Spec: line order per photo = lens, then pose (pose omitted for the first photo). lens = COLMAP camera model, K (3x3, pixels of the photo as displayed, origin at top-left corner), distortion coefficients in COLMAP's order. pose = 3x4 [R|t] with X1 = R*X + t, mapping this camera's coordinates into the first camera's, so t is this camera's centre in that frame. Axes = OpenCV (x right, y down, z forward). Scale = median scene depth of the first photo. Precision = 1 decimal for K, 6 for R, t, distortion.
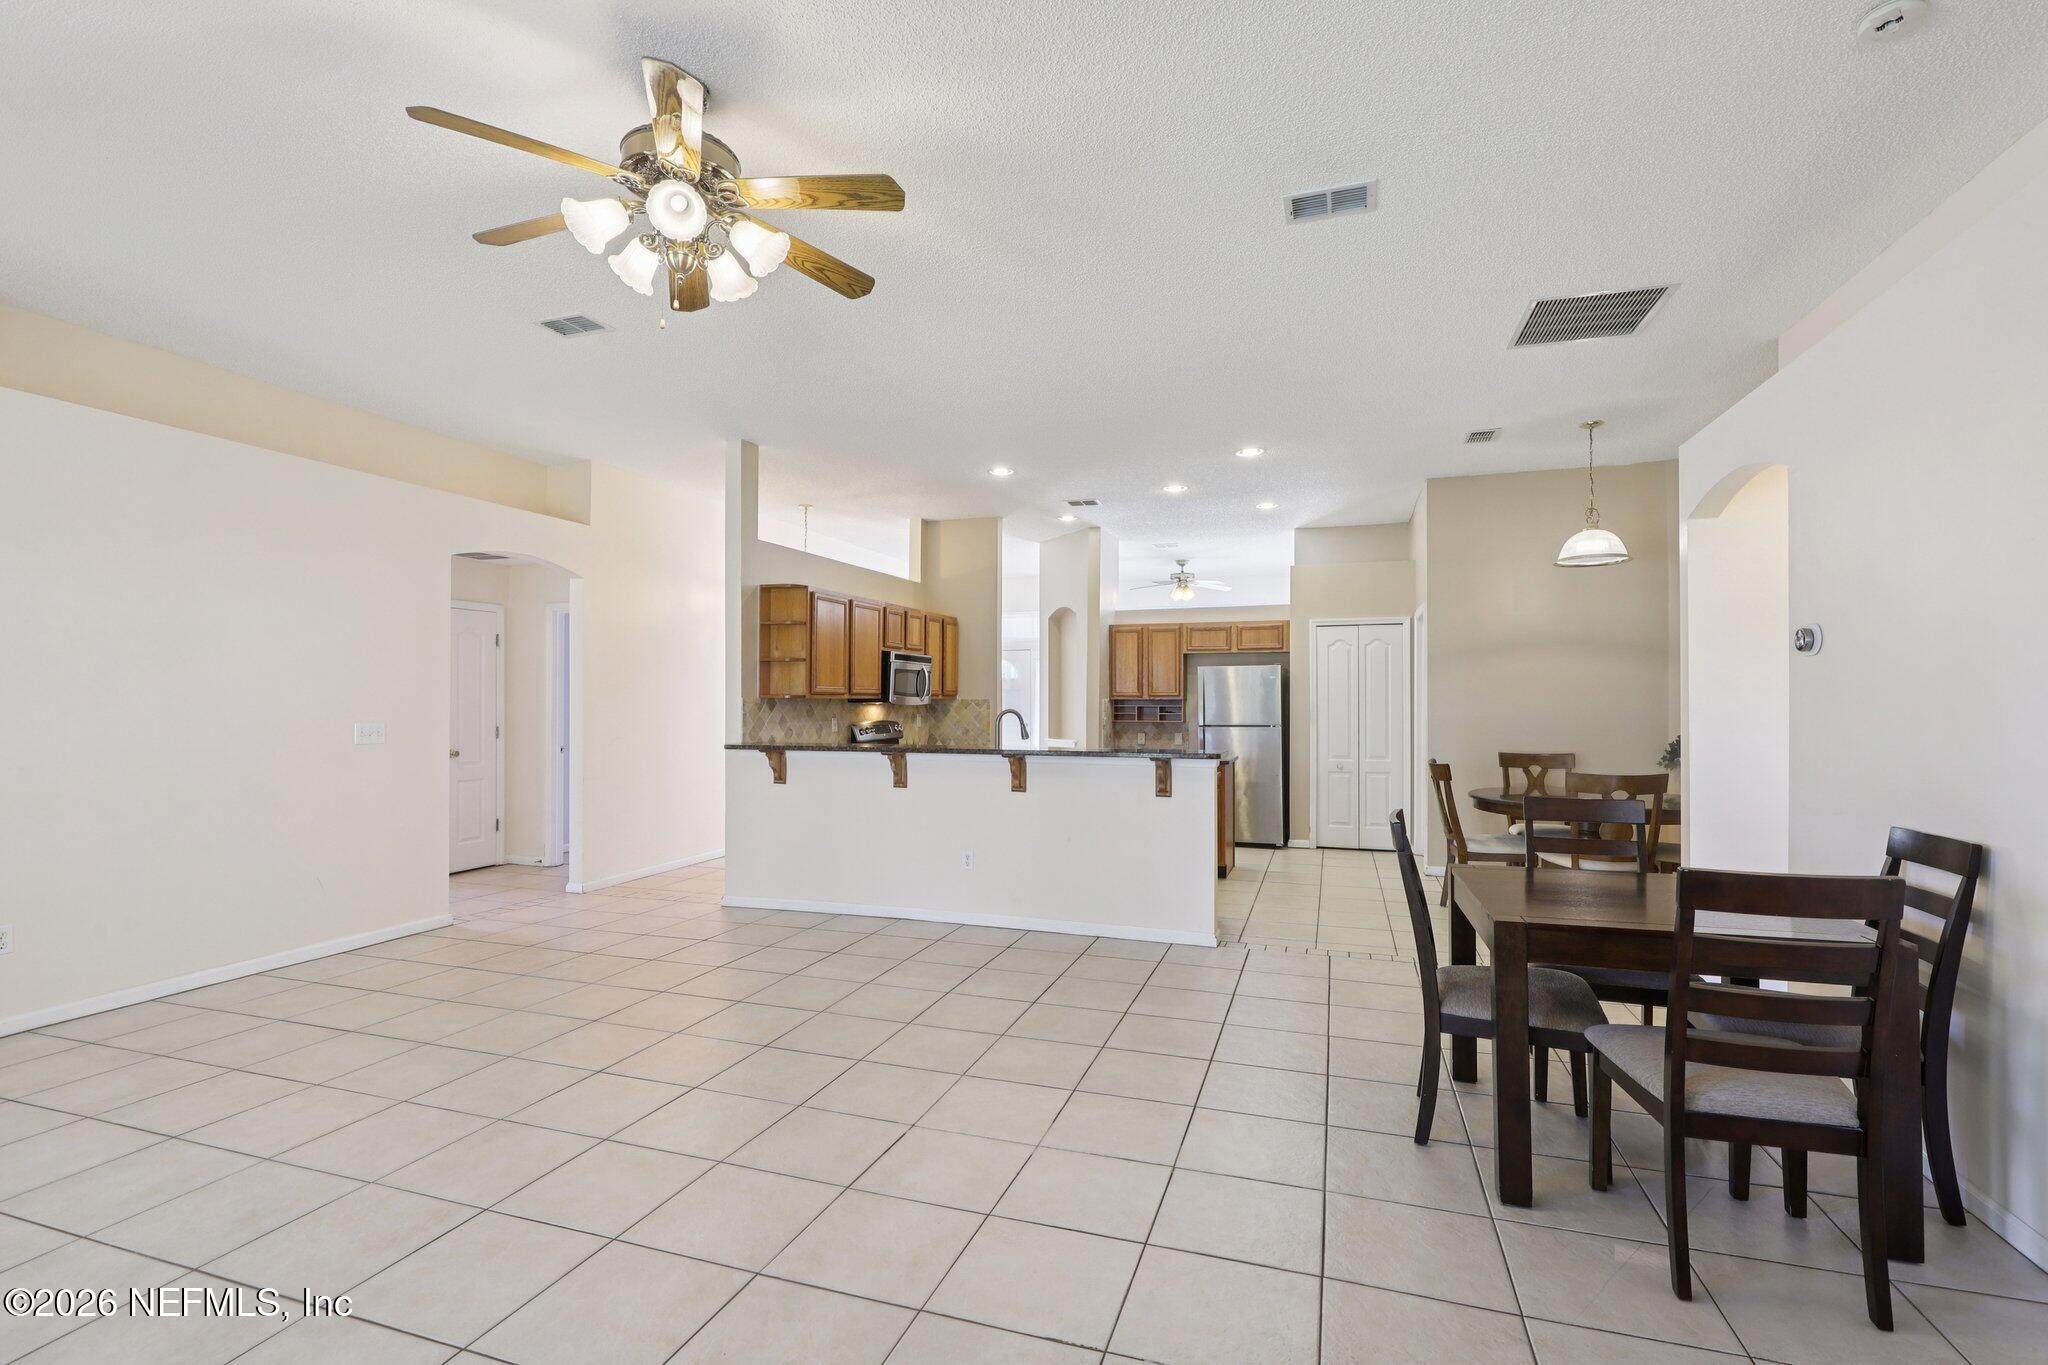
lens RADIAL K [[925.3, 0, 1021.8], [0, 925.3, 698.1], [0, 0, 1]] dist [-0.001247, 0.000437]
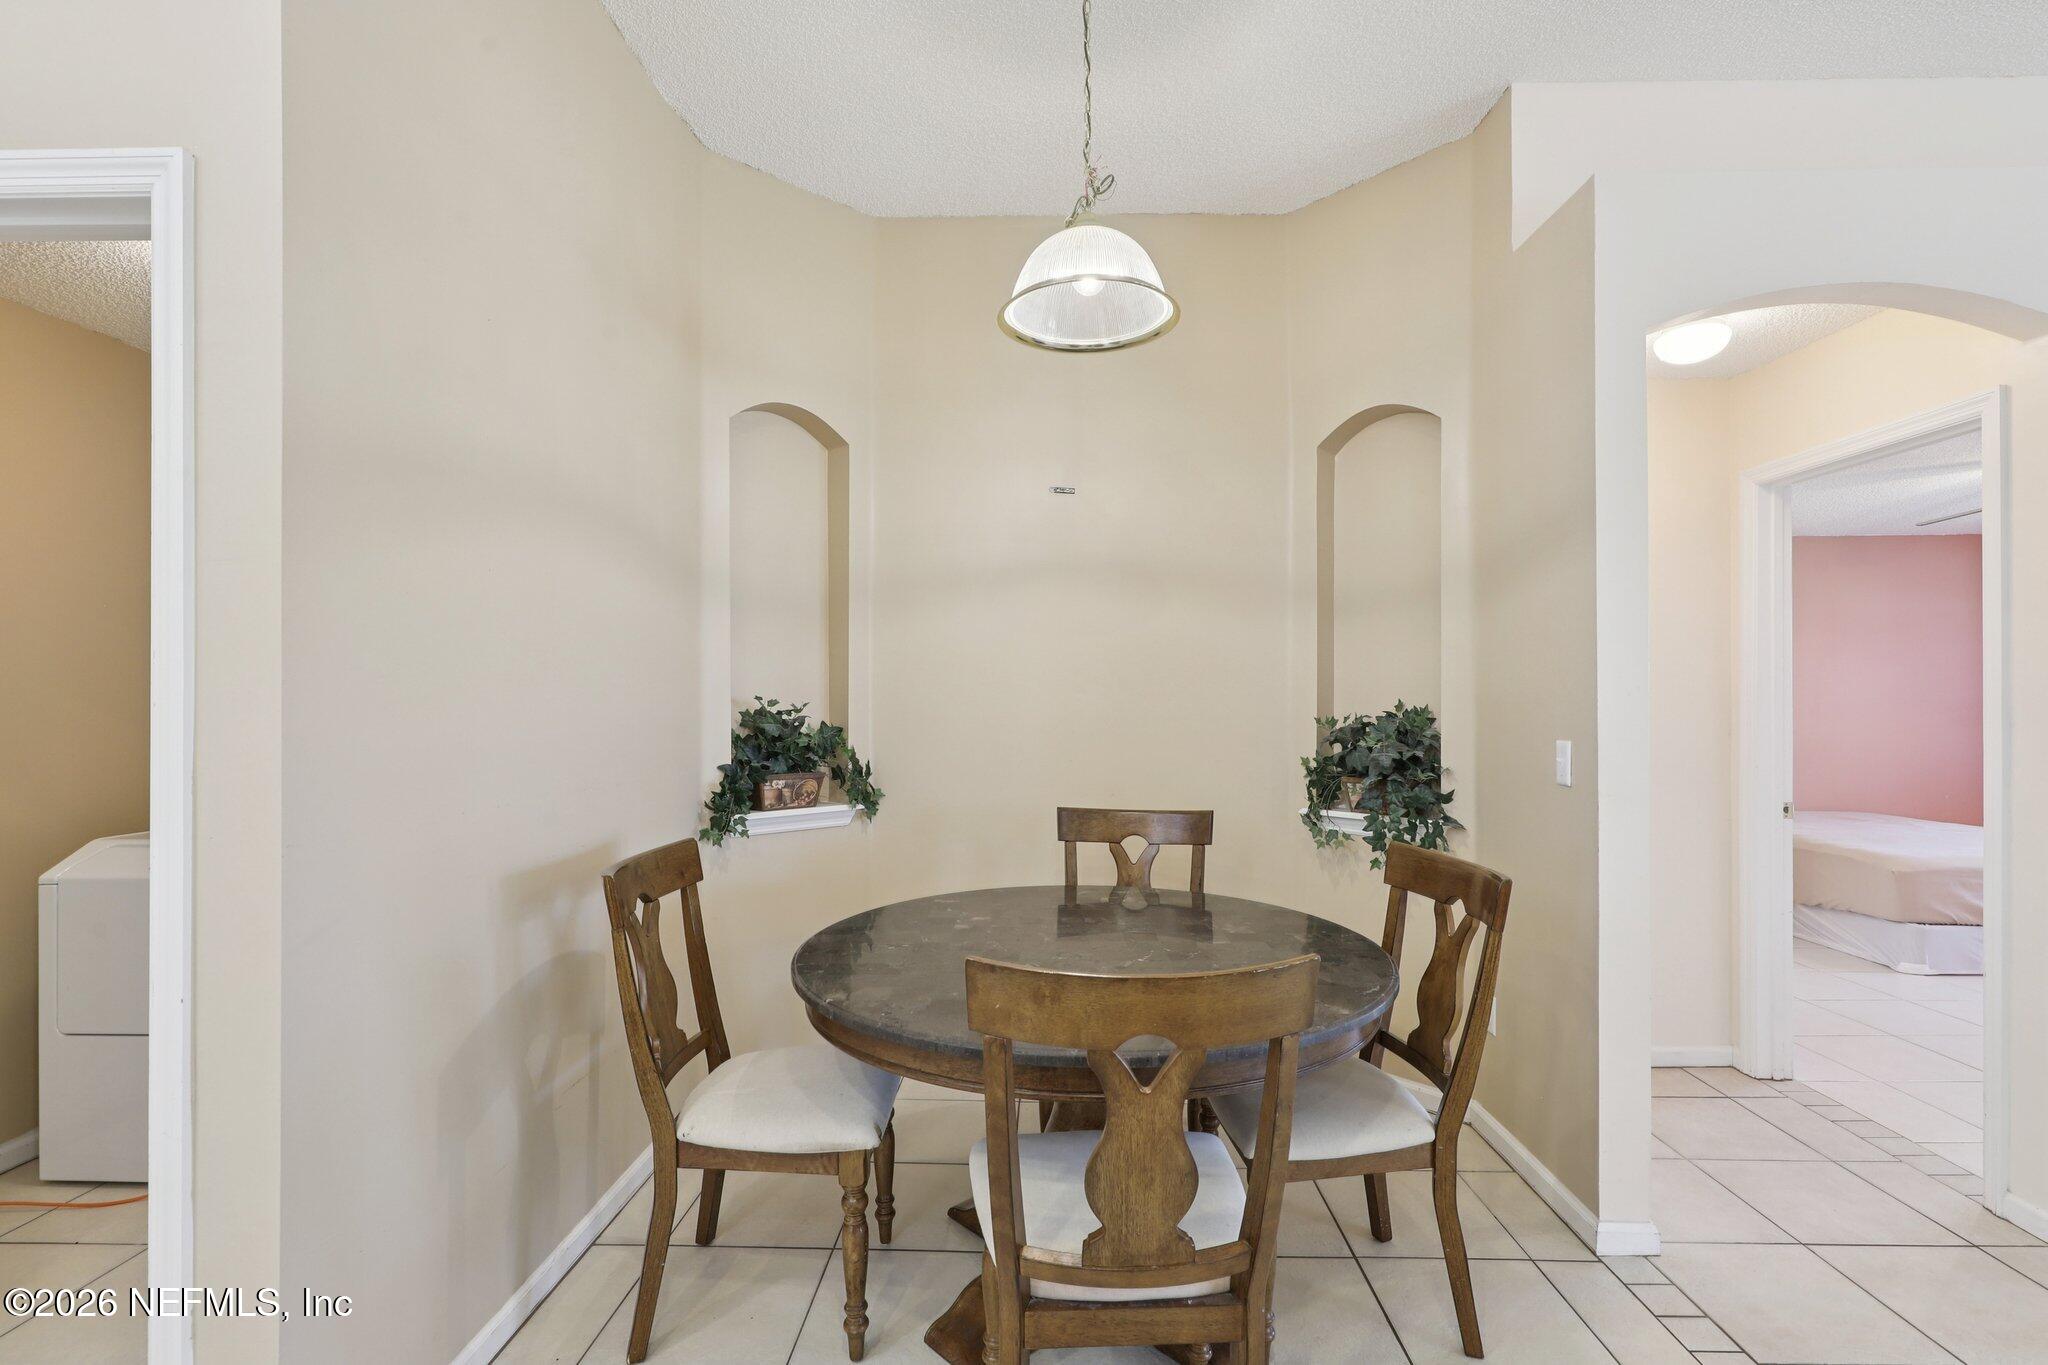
lens RADIAL K [[925.3, 0, 1021.8], [0, 925.3, 698.1], [0, 0, 1]] dist [-0.001247, 0.000437]
pose [[-0.287777, -0.001352, 0.957696, 0.180657], [-0.003814, 0.999993, 0.000266, 0.005005], [-0.957690, -0.003576, -0.287780, 0.764509]]
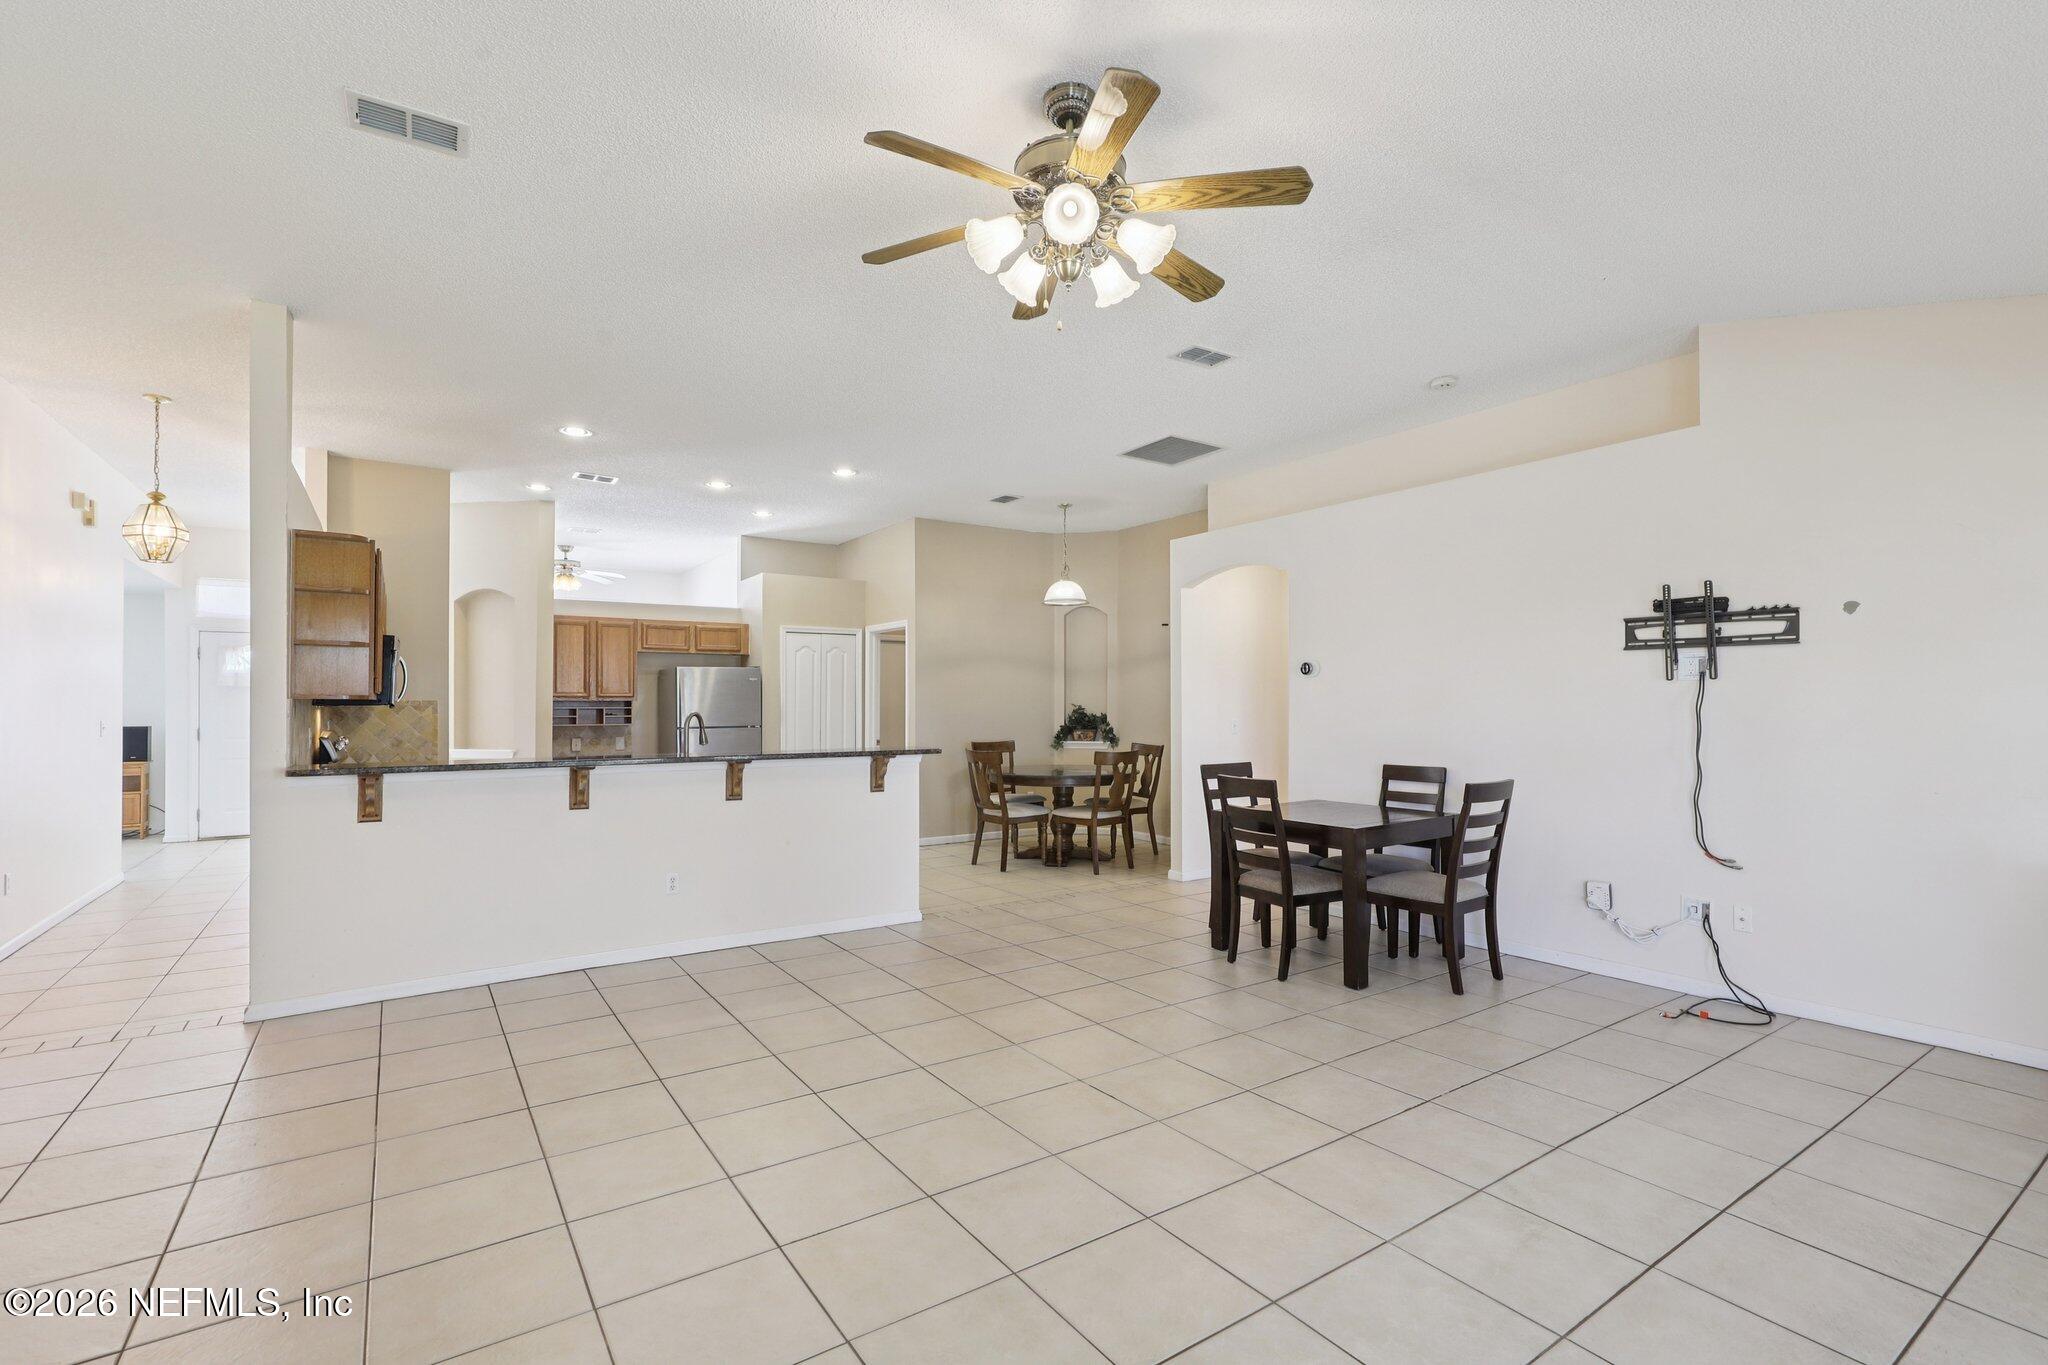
lens RADIAL K [[924.7, 0, 1031.0], [0, 924.7, 707.9], [0, 0, 1]] dist [0.008144, 0.000234]
pose [[0.598882, -0.006969, 0.800807, -0.369317], [-0.001632, 0.999949, 0.009923, -0.001203], [-0.800836, -0.007250, 0.598840, 0.130976]]
